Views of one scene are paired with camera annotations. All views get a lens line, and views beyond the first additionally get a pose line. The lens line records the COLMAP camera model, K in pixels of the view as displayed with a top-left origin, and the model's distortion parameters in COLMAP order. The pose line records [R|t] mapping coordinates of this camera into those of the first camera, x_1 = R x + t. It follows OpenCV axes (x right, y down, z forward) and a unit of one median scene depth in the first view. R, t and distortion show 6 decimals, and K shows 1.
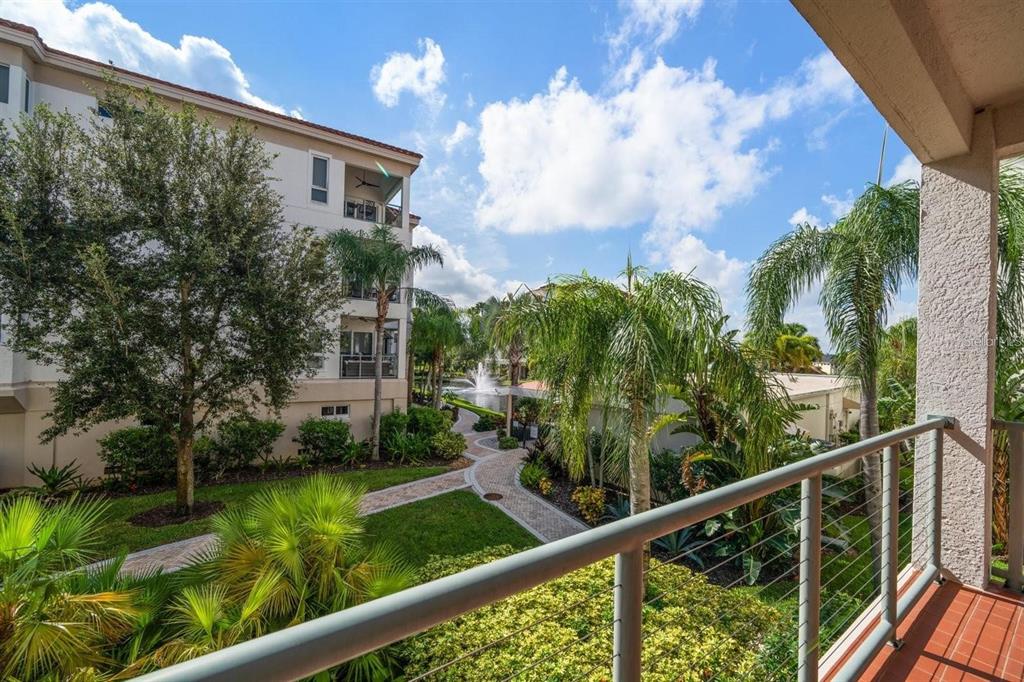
lens RADIAL K [[396.6, 0, 513.1], [0, 396.6, 346.1], [0, 0, 1]] dist [-0.001134, -0.000289]
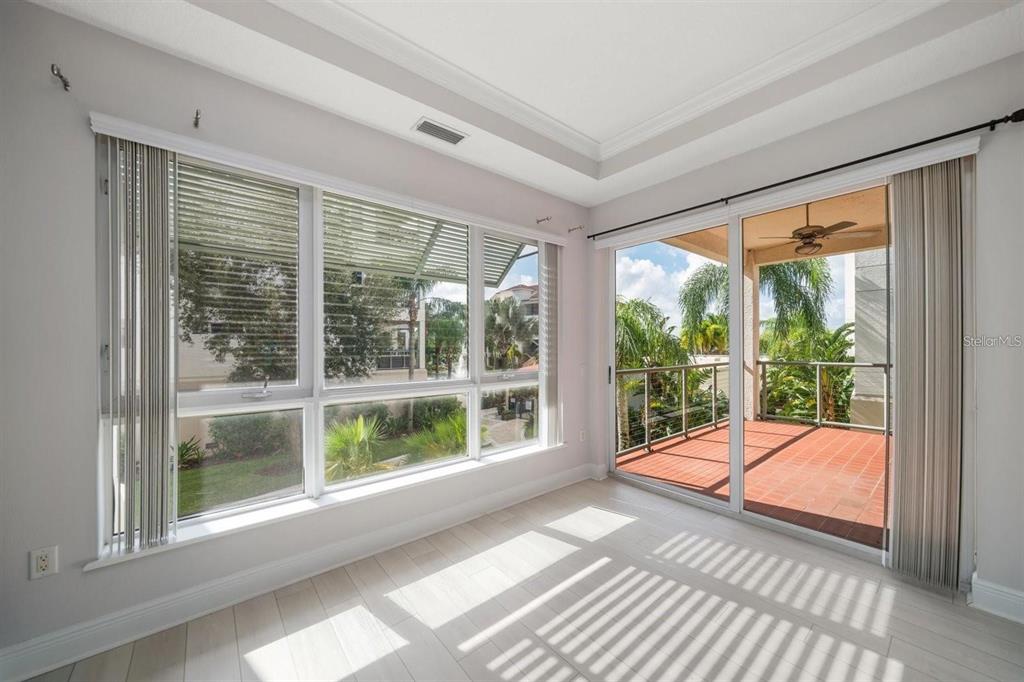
lens RADIAL K [[371.0, 0, 508.0], [0, 371.0, 344.5], [0, 0, 1]] dist [-0.000094, -0.000028]
pose [[0.996112, -0.030272, 0.082729, -0.114256], [0.029319, 0.999489, 0.012704, -0.001691], [-0.083071, -0.010229, 0.996491, -0.221042]]
